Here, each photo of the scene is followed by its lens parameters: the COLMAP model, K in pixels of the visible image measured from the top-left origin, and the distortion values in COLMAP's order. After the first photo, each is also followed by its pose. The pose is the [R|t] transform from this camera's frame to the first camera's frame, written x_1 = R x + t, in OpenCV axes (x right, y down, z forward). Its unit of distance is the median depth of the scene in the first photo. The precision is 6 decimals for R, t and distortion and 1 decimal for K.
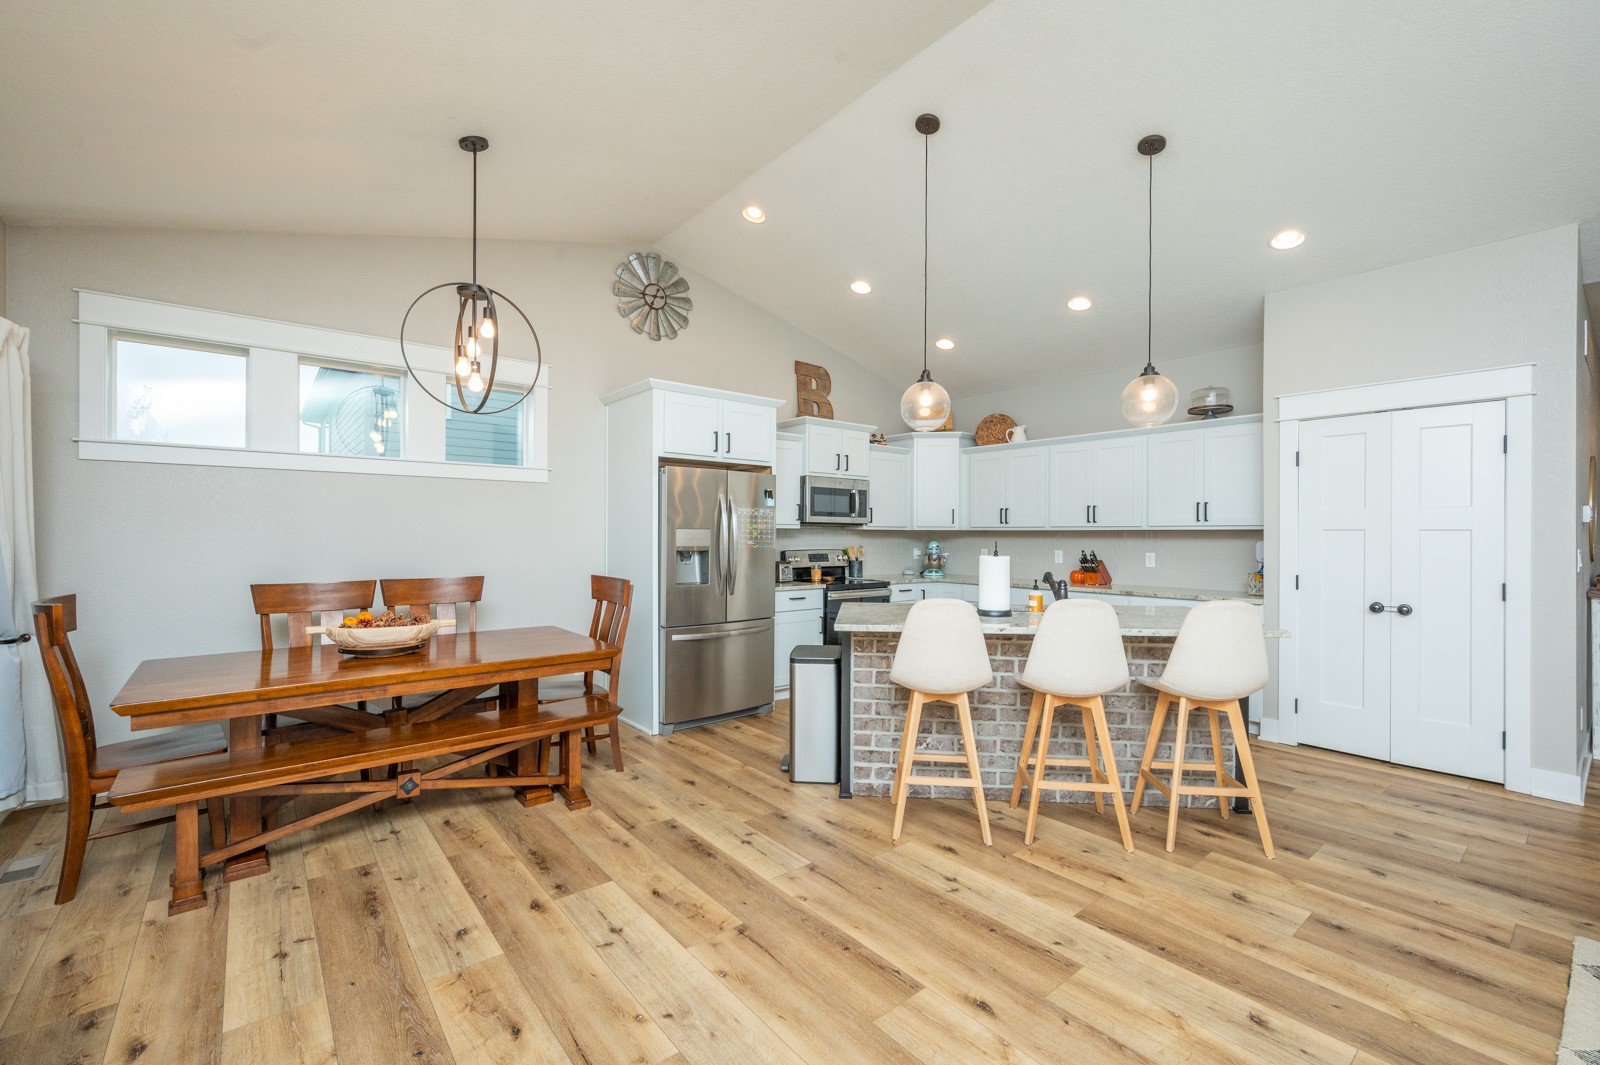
lens RADIAL K [[676.7, 0, 797.5], [0, 676.7, 535.4], [0, 0, 1]] dist [0.000857, 0.000465]
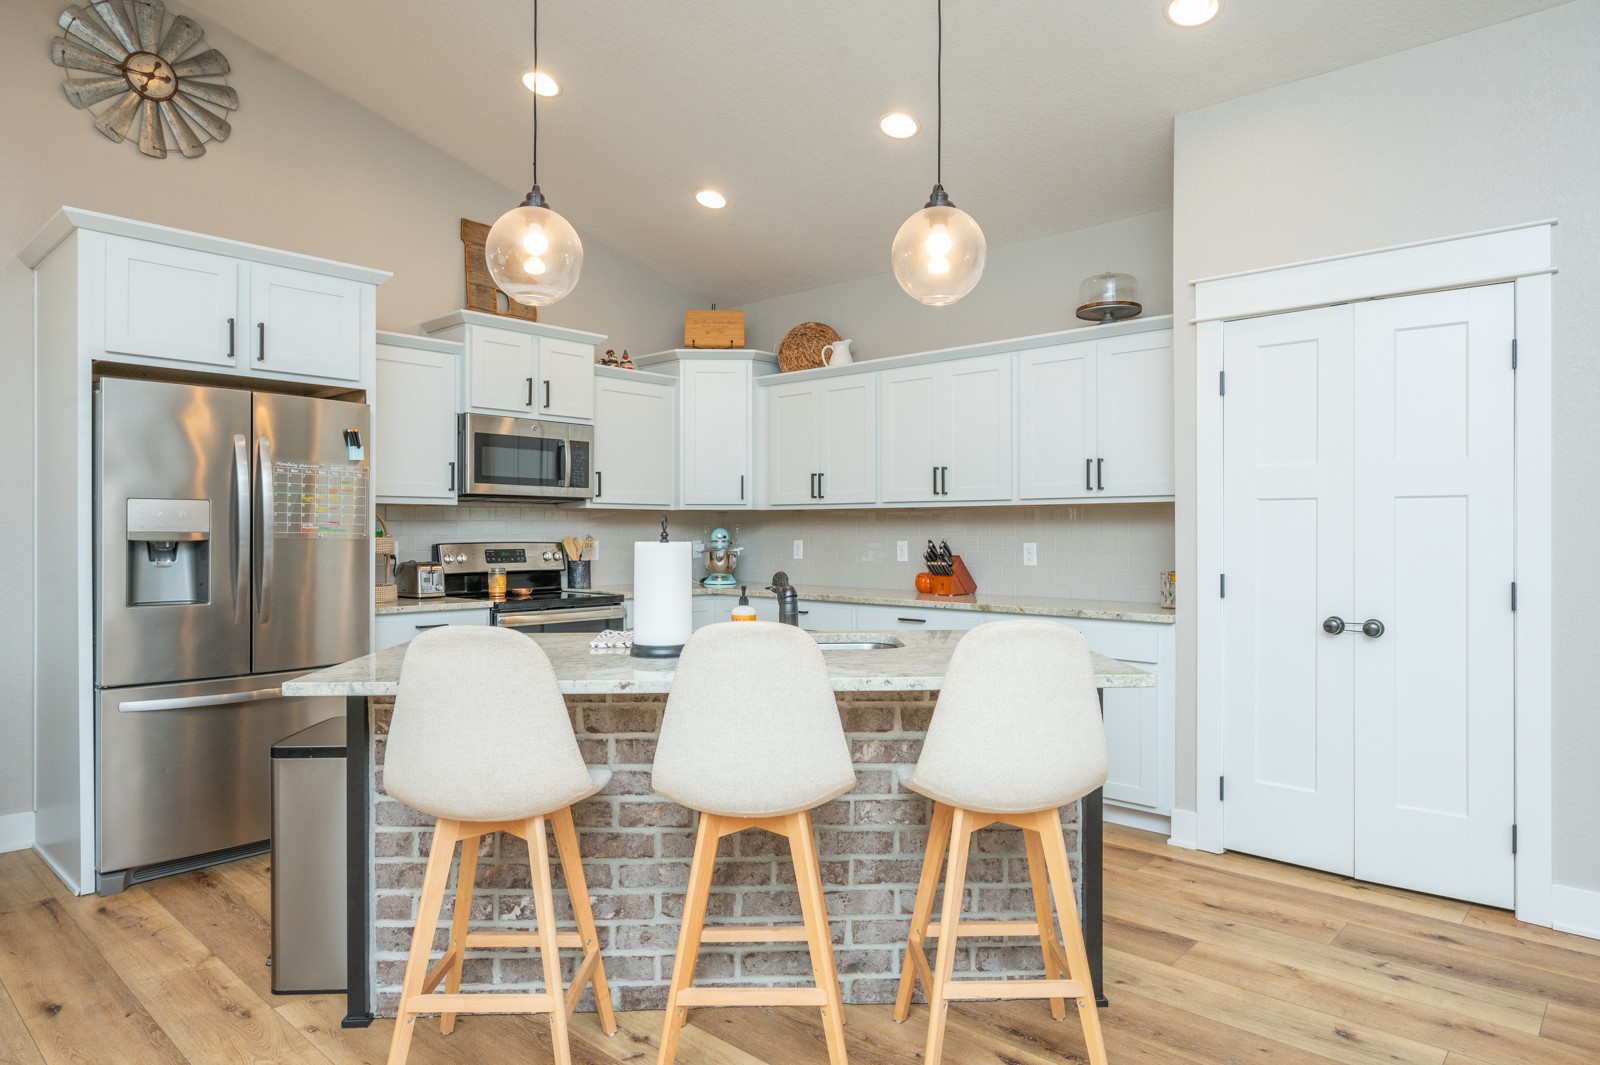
lens RADIAL K [[960.3, 0, 797.8], [0, 960.3, 532.2], [0, 0, 1]] dist [-0.004901, 0.003053]
pose [[0.989407, -0.004274, 0.145106, 0.231361], [0.004189, 0.999991, 0.000887, 0.018336], [-0.145108, -0.000270, 0.989416, 0.197933]]
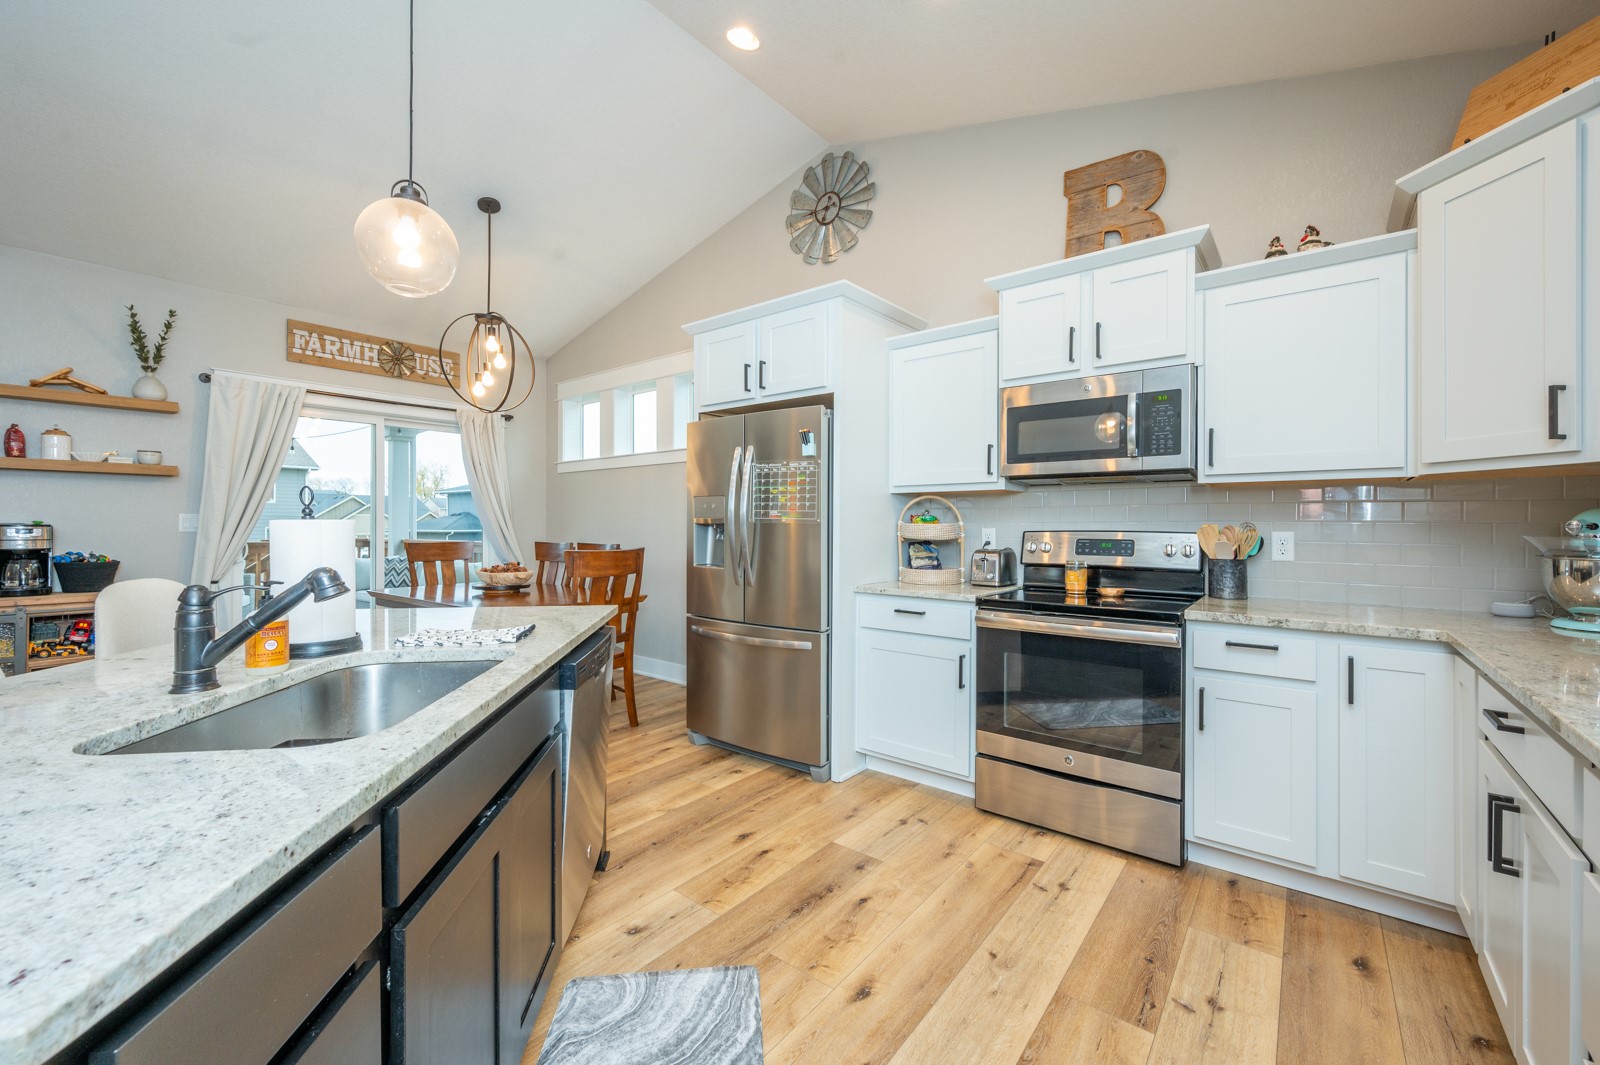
lens RADIAL K [[634.4, 0, 803.0], [0, 634.4, 524.8], [0, 0, 1]] dist [-0.001453, -0.000184]
pose [[0.214048, -0.003264, -0.976818, 0.621000], [-0.003221, 0.999987, -0.004048, 0.027862], [0.976818, 0.004013, 0.214035, 0.990006]]
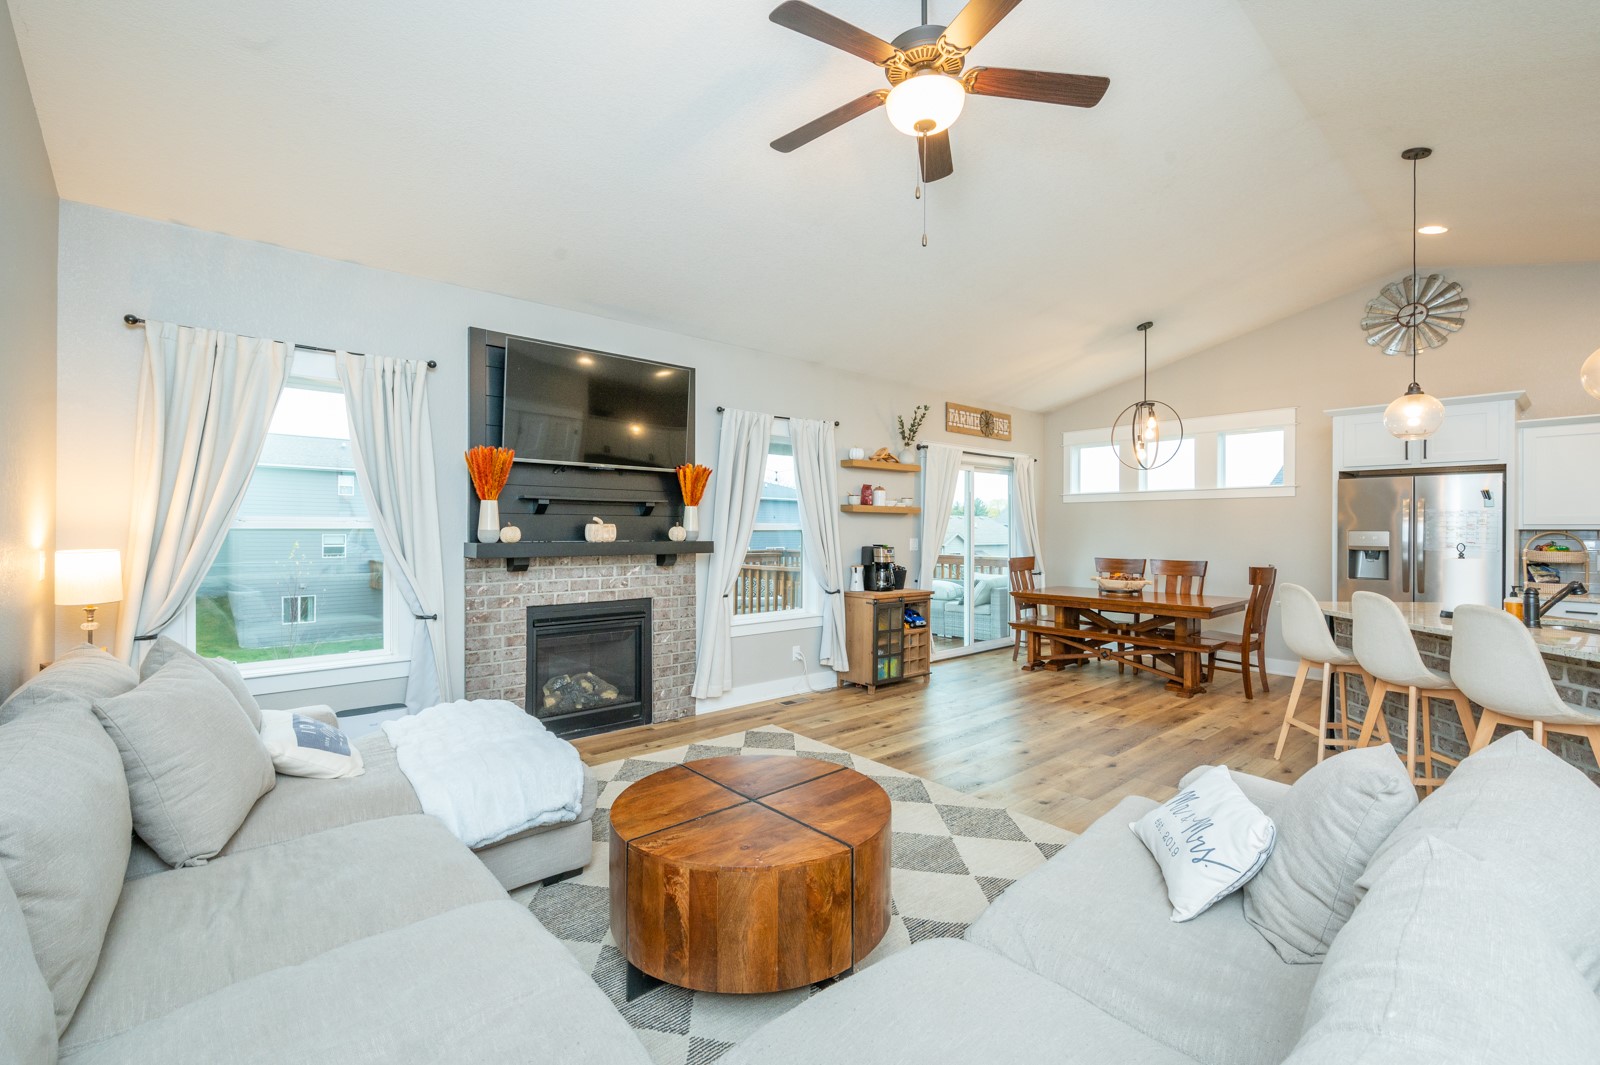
lens RADIAL K [[676.7, 0, 806.5], [0, 676.7, 529.1], [0, 0, 1]] dist [0.000857, 0.000465]
pose [[0.037781, -0.004530, -0.999276, 1.007670], [-0.006085, 0.999970, -0.004764, -0.001400], [0.999268, 0.006261, 0.037753, -0.002460]]
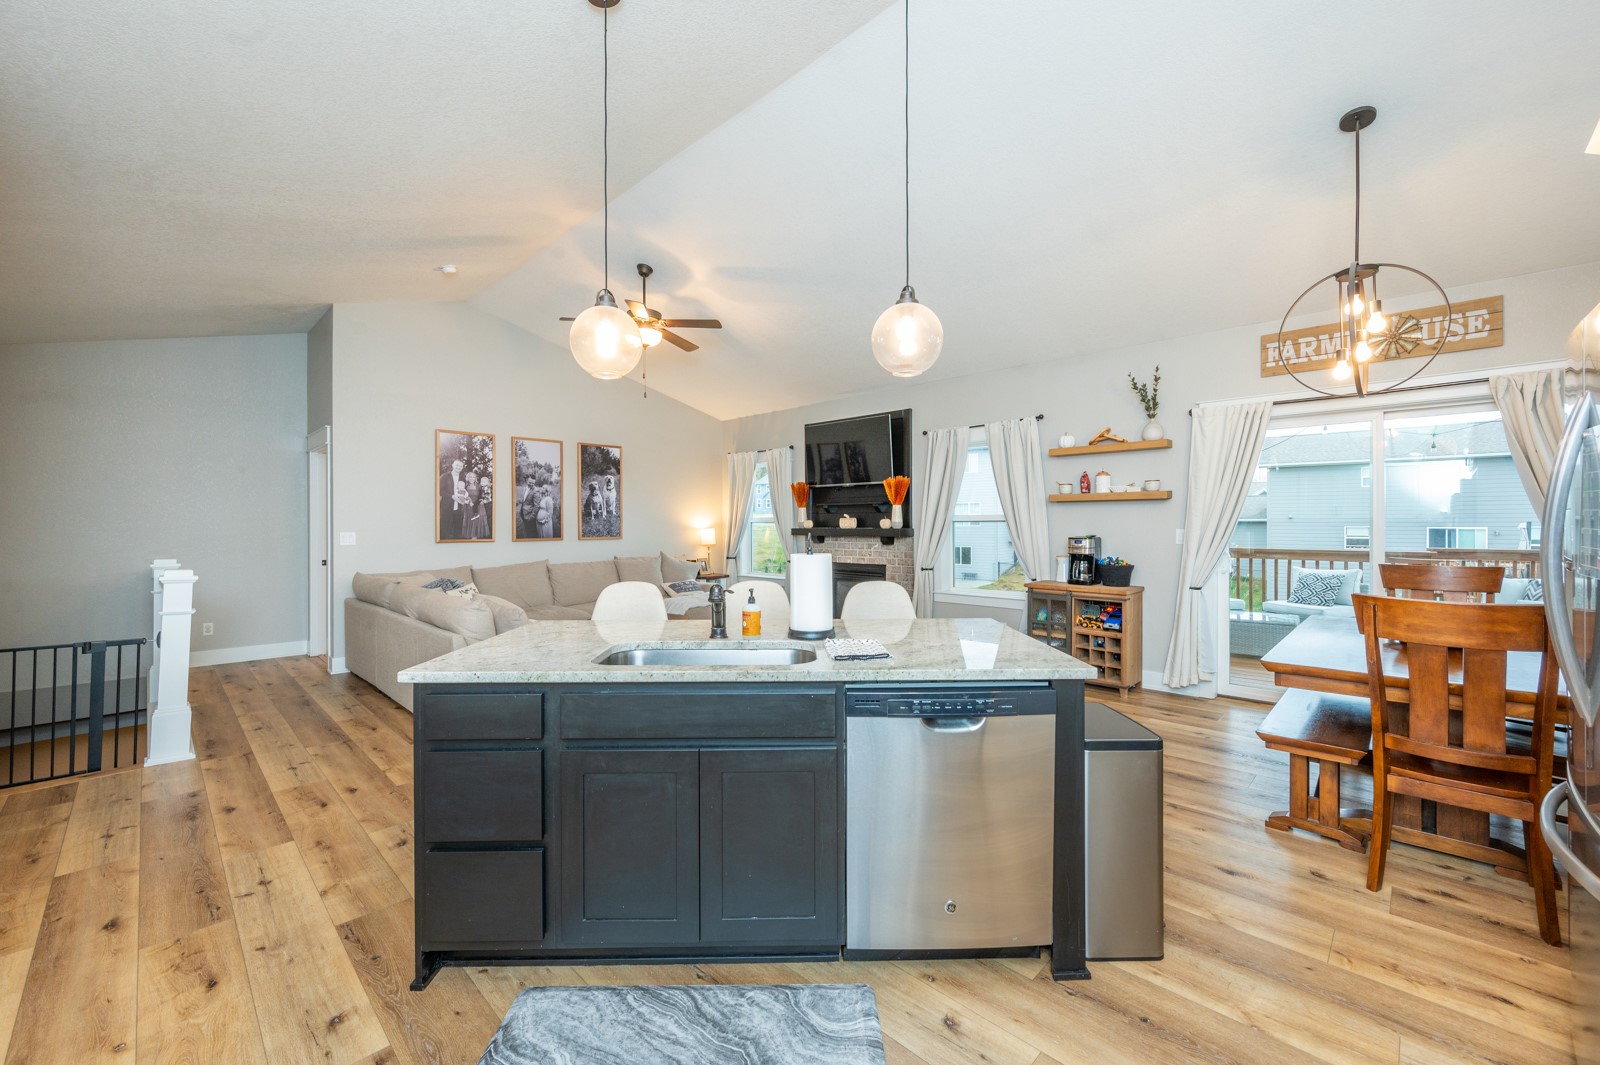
lens RADIAL K [[634.4, 0, 802.2], [0, 634.4, 527.5], [0, 0, 1]] dist [-0.001453, -0.000184]
pose [[-0.992904, 0.001700, -0.118908, 0.309303], [0.000519, 0.999950, 0.009965, -0.003940], [0.118919, 0.009833, -0.992855, 1.341927]]
